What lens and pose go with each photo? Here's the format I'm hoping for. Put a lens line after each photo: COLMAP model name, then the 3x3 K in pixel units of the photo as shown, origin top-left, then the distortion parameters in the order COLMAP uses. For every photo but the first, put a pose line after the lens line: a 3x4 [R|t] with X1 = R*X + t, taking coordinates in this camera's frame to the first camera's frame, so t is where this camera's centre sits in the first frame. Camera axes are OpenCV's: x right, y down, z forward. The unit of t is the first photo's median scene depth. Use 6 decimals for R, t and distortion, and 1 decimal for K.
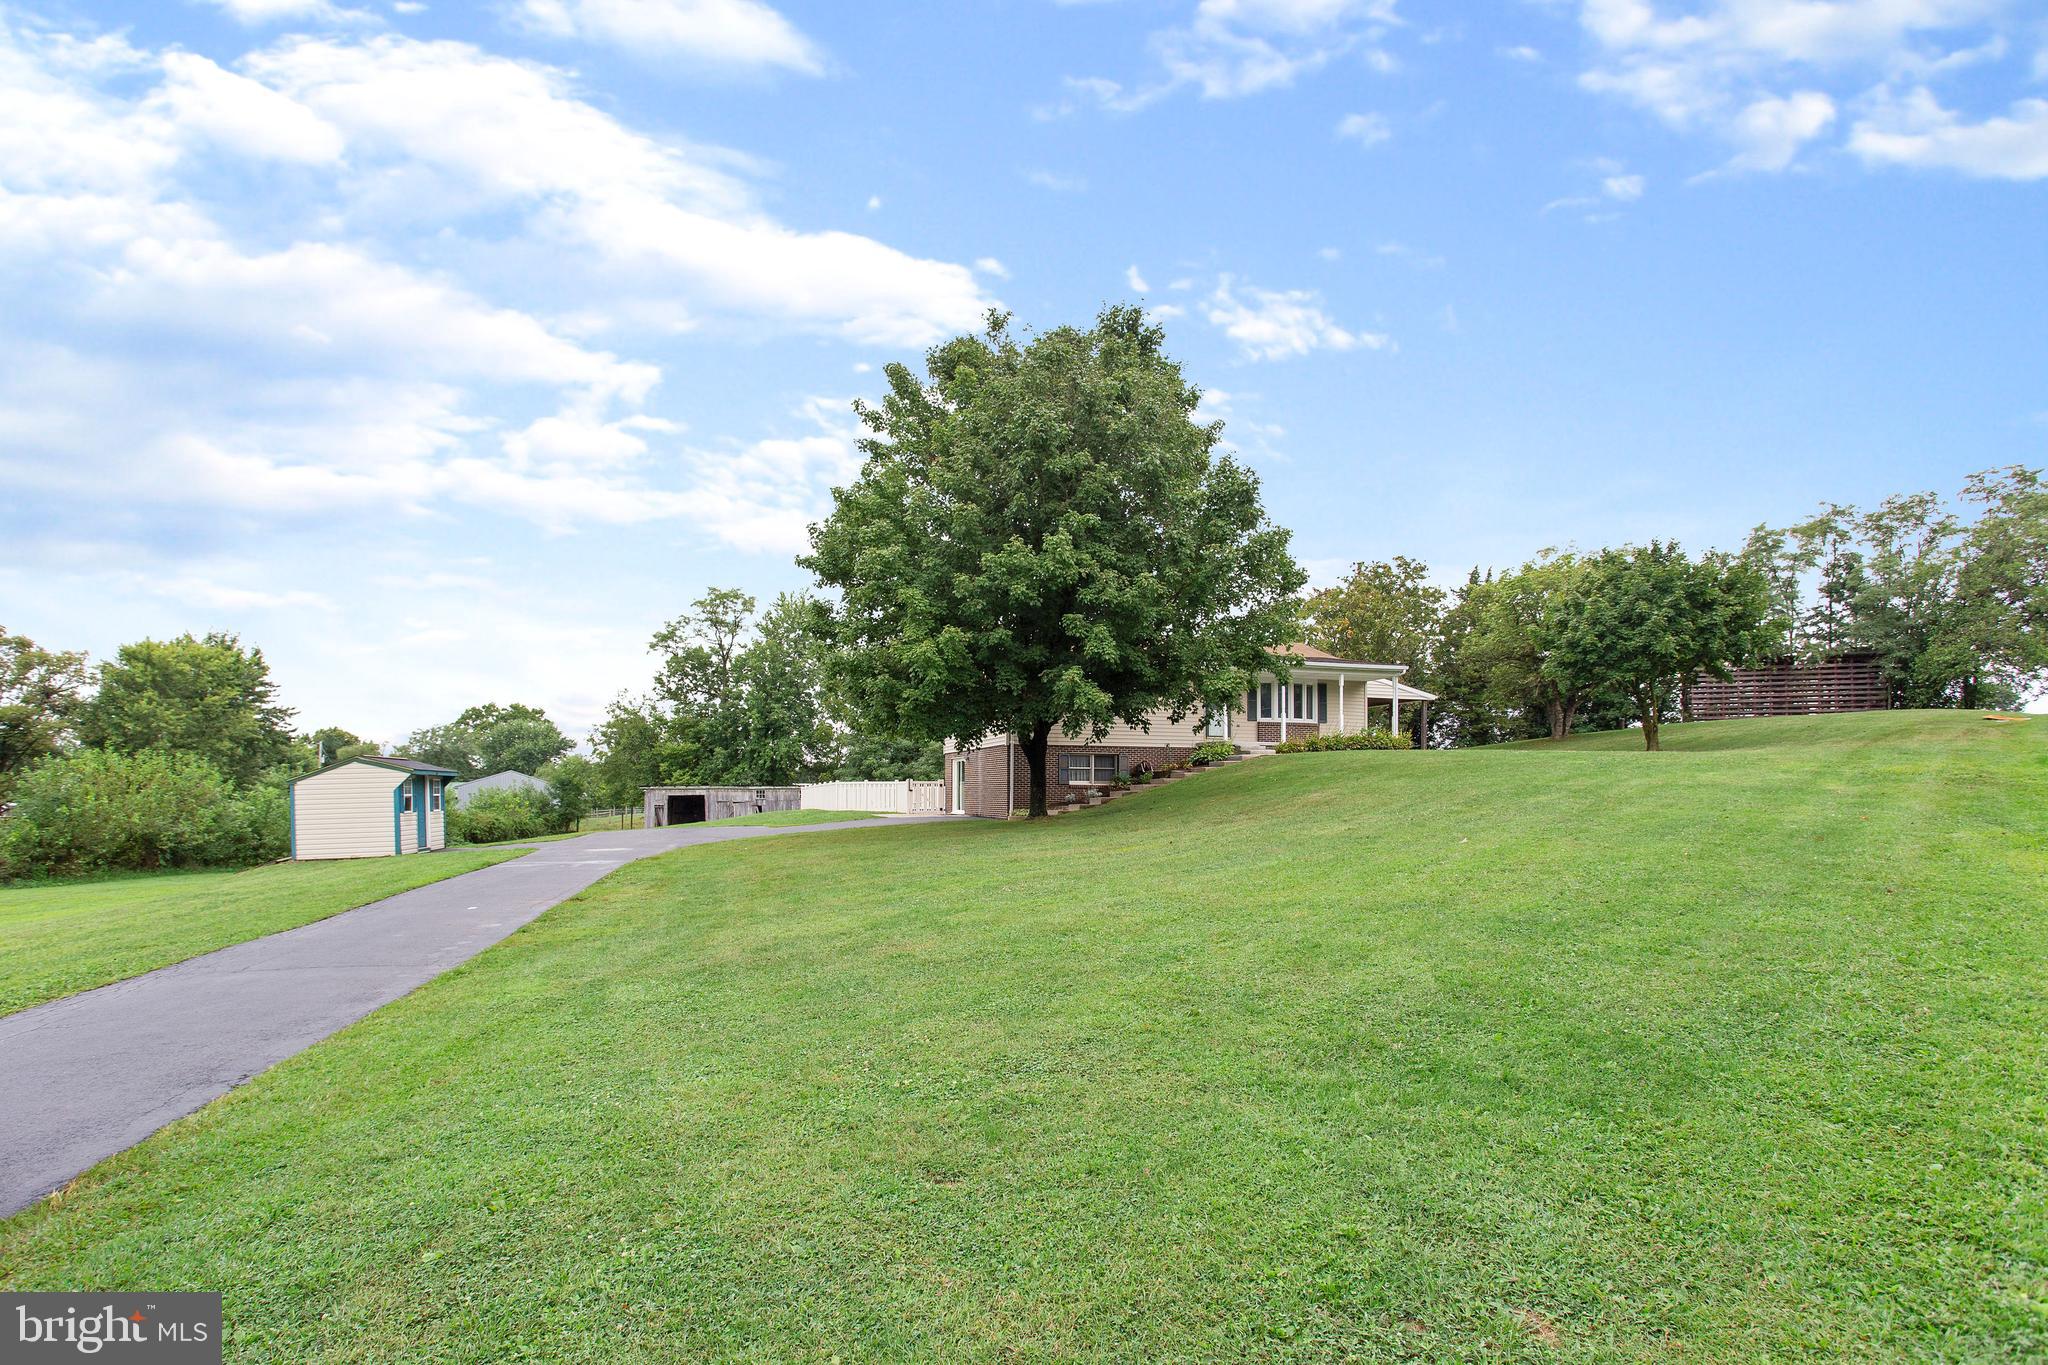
lens RADIAL K [[1005.5, 0, 1021.1], [0, 1005.5, 681.3], [0, 0, 1]] dist [0.000190, 0.000339]
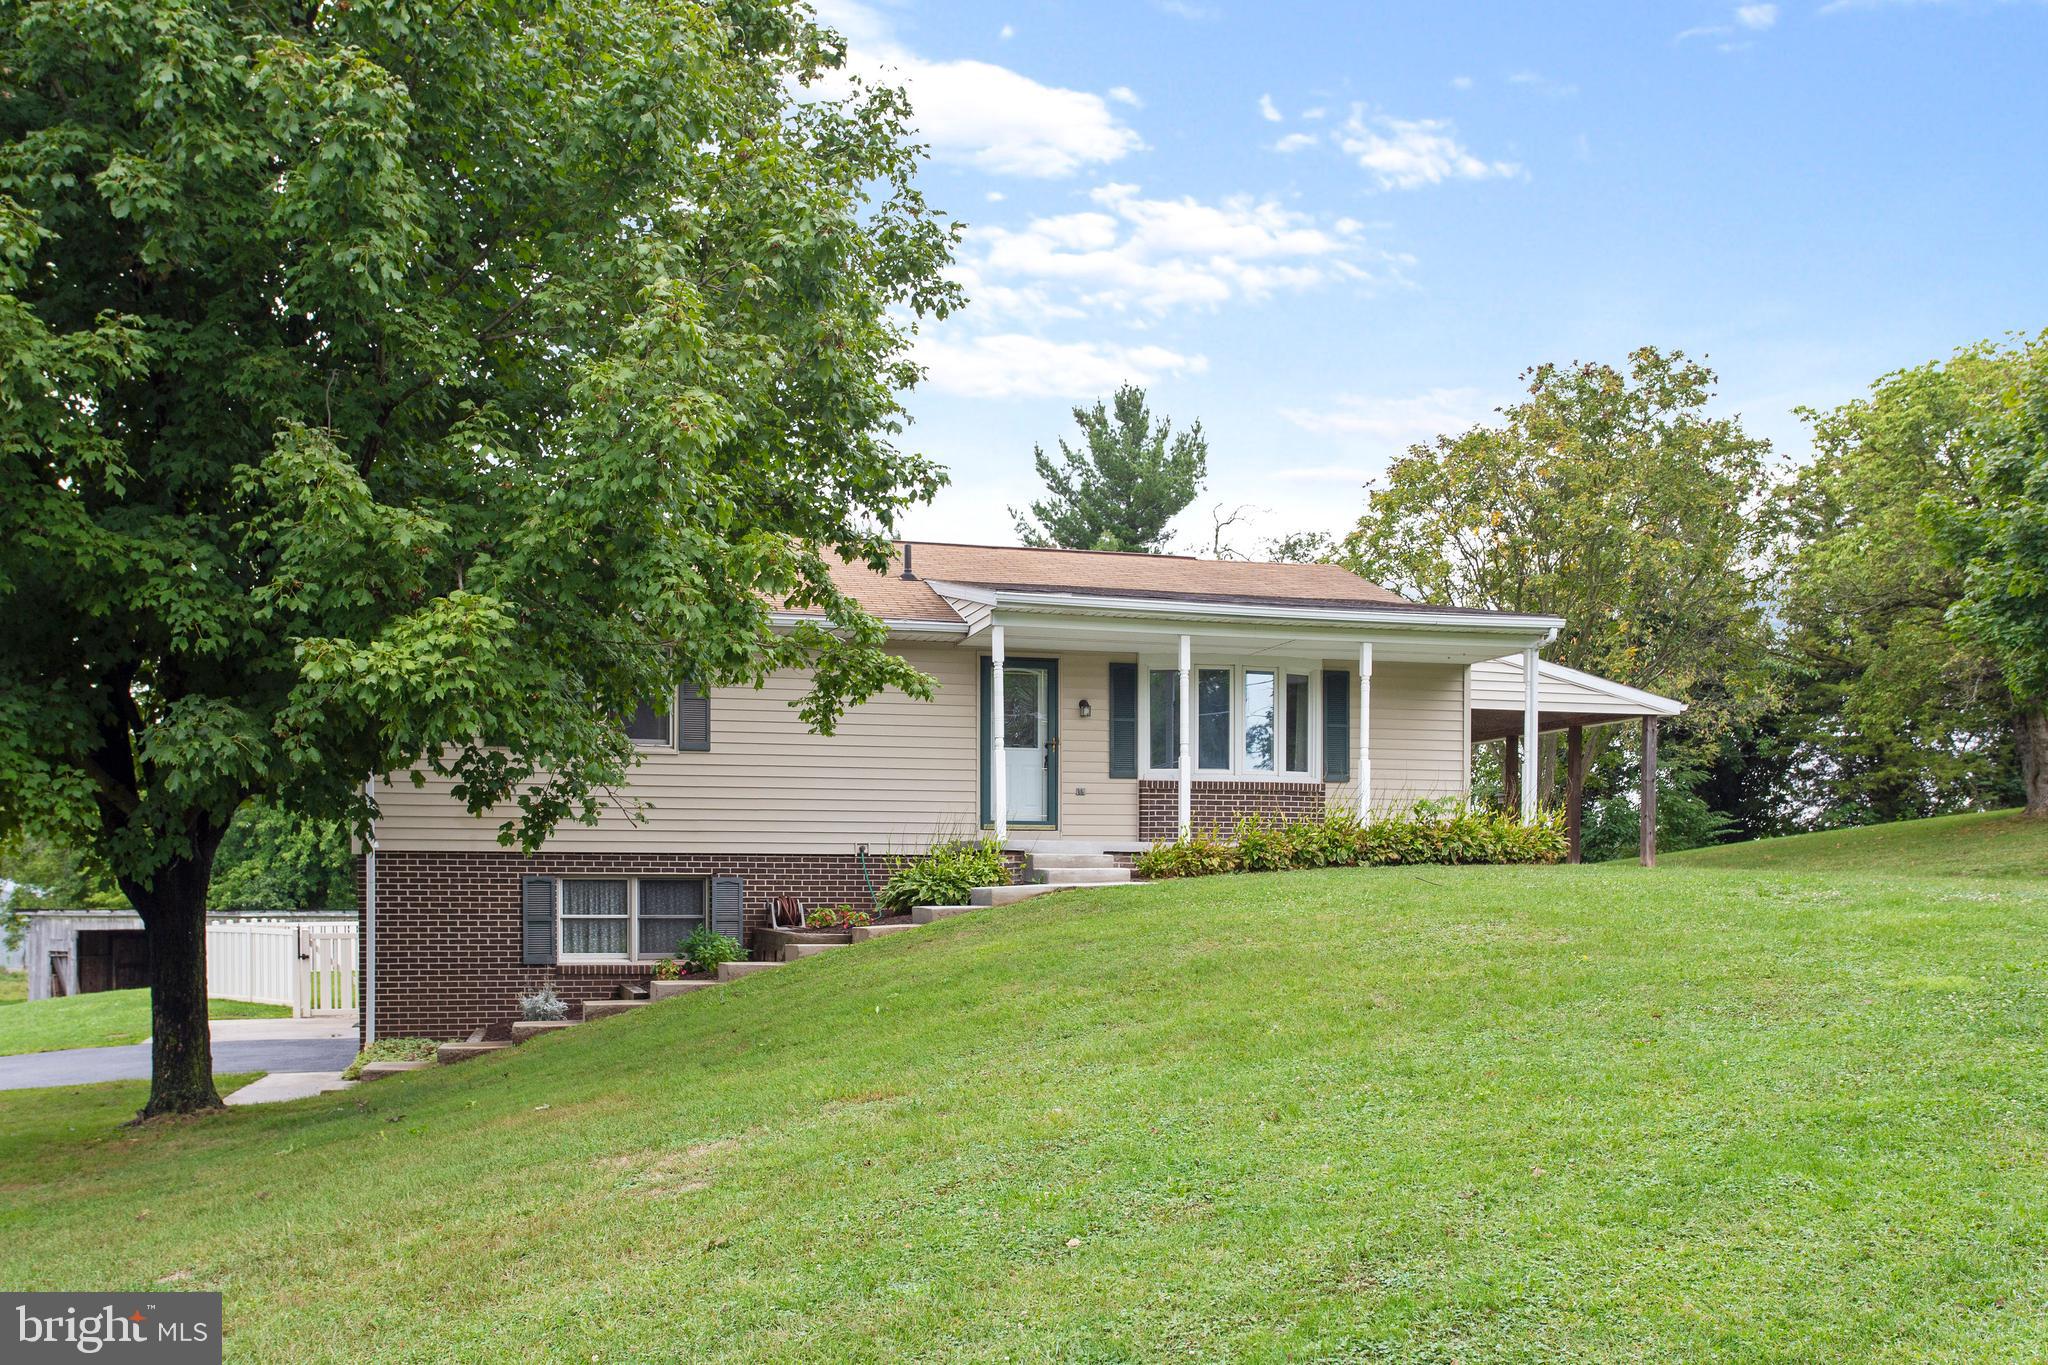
lens RADIAL K [[1938.0, 0, 1017.4], [0, 1938.0, 678.8], [0, 0, 1]] dist [-0.010216, 0.004230]
pose [[0.999176, -0.004838, -0.040289, 0.217516], [0.004890, 0.999987, 0.001172, 0.003740], [0.040282, -0.001368, 0.999187, 0.316020]]
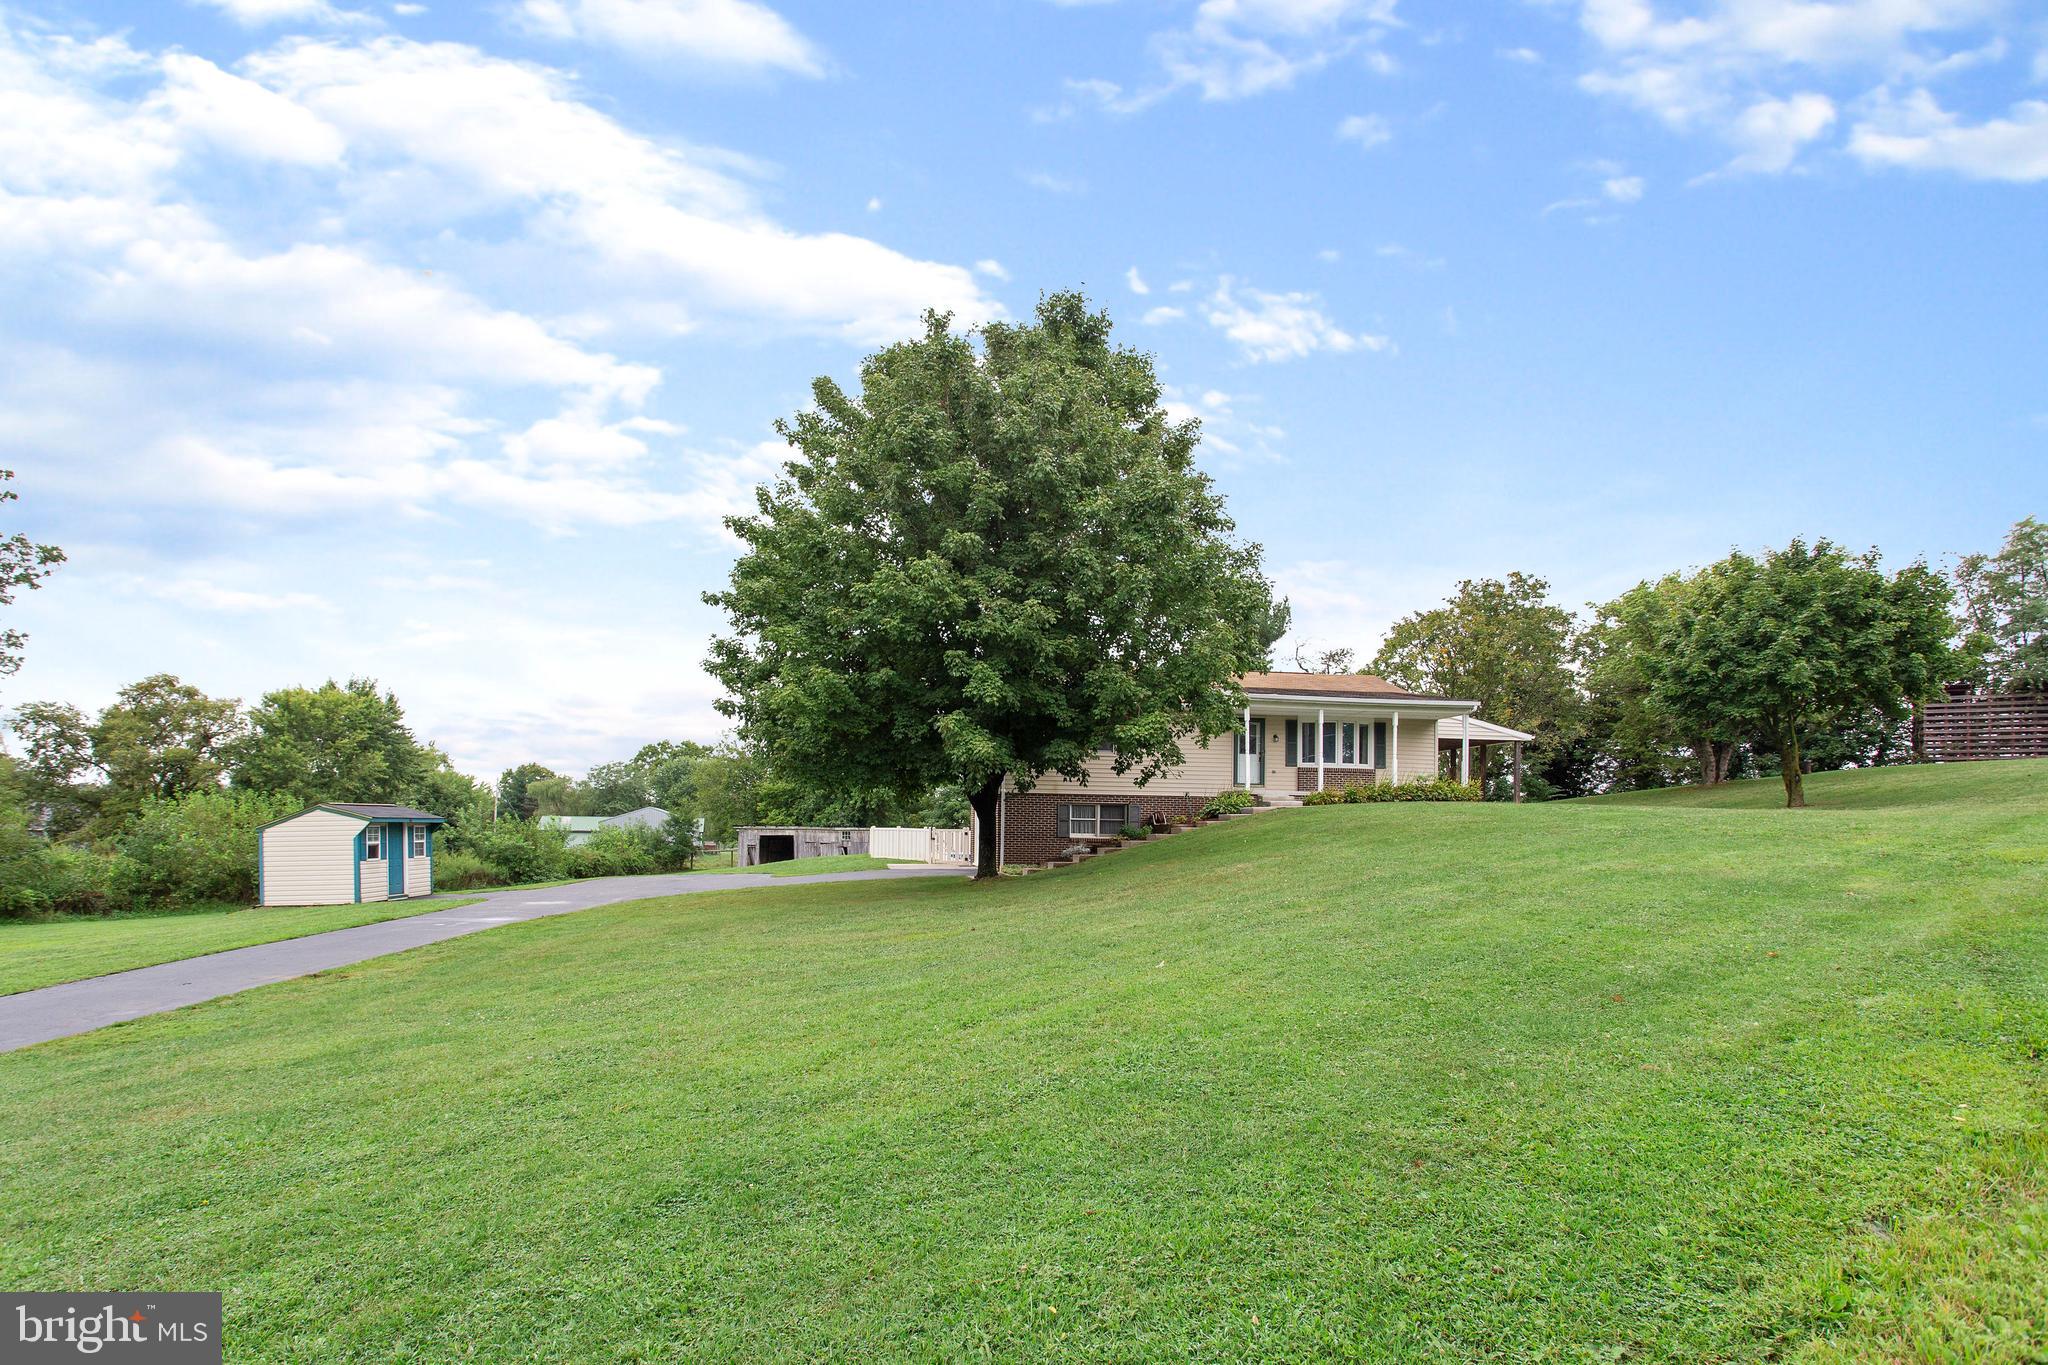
lens RADIAL K [[1014.5, 0, 1021.8], [0, 1014.5, 716.5], [0, 0, 1]] dist [0.002228, -0.000169]
pose [[0.983781, -0.007518, -0.179216, 0.155674], [0.007716, 0.999970, 0.000412, -0.005858], [0.179208, -0.001788, 0.983810, 0.091322]]
